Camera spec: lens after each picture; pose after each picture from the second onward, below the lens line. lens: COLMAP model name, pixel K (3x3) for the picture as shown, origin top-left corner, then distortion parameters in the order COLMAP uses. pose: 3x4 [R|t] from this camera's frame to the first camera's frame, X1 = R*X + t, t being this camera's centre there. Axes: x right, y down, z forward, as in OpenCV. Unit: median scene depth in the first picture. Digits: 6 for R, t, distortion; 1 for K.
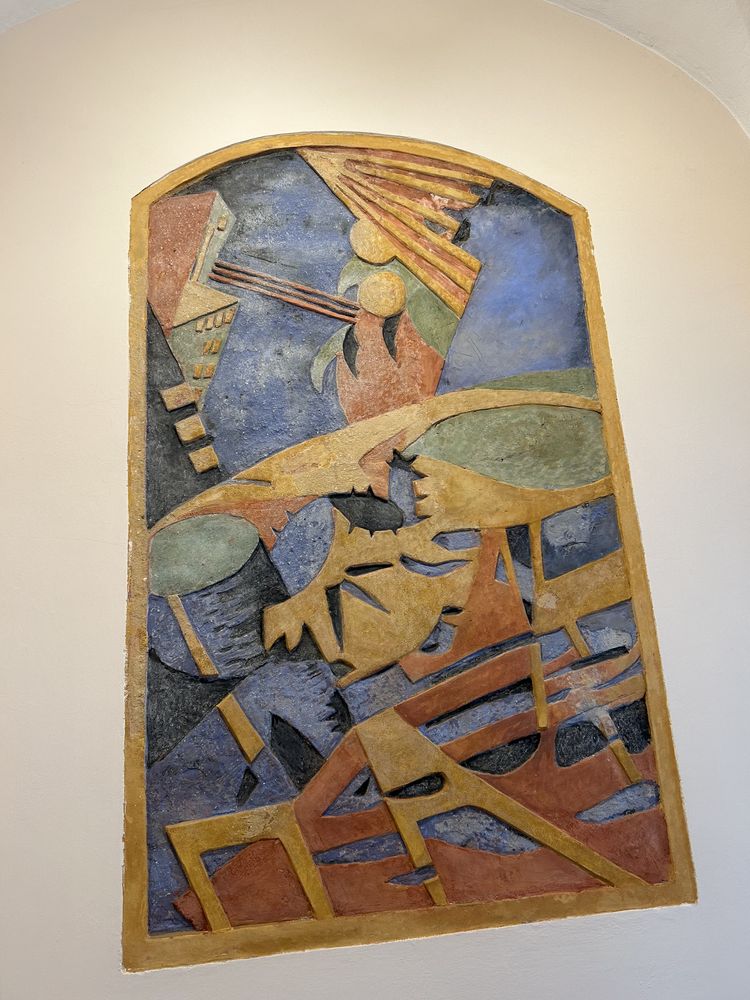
lens RADIAL K [[777.3, 0, 372.1], [0, 777.3, 498.1], [0, 0, 1]] dist [0.018041, -0.014515]
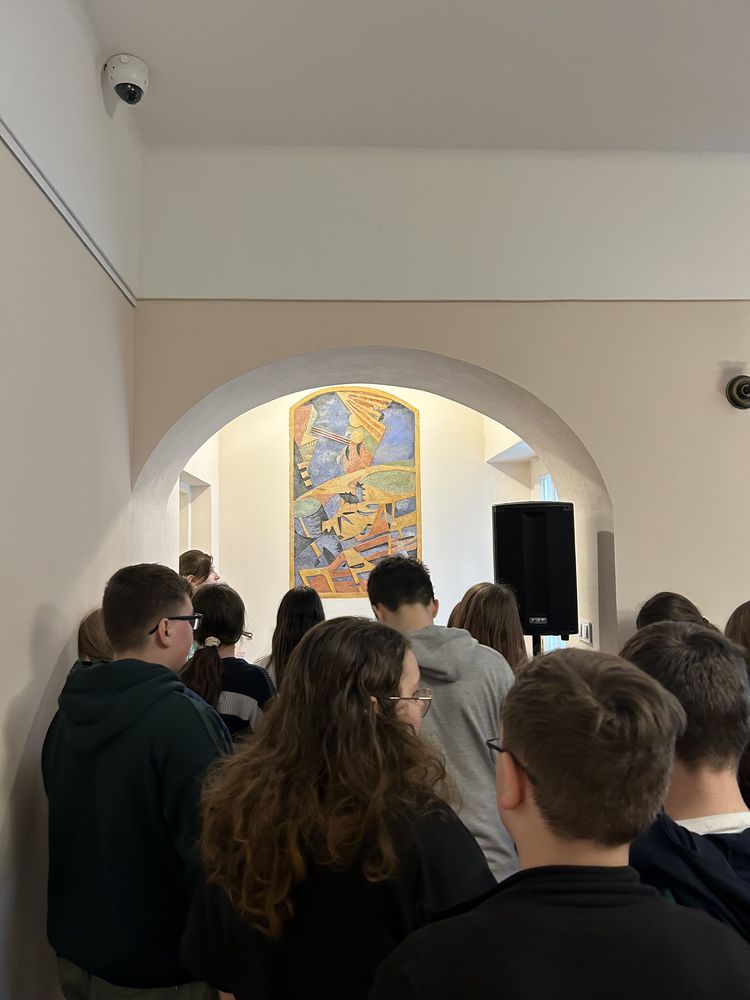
lens RADIAL K [[777.3, 0, 375.8], [0, 777.3, 501.4], [0, 0, 1]] dist [0.018041, -0.014515]
pose [[0.995019, 0.058968, -0.080380, 0.432096], [-0.039527, 0.973574, 0.224923, -0.833707], [0.091519, -0.220626, 0.971055, -2.718550]]
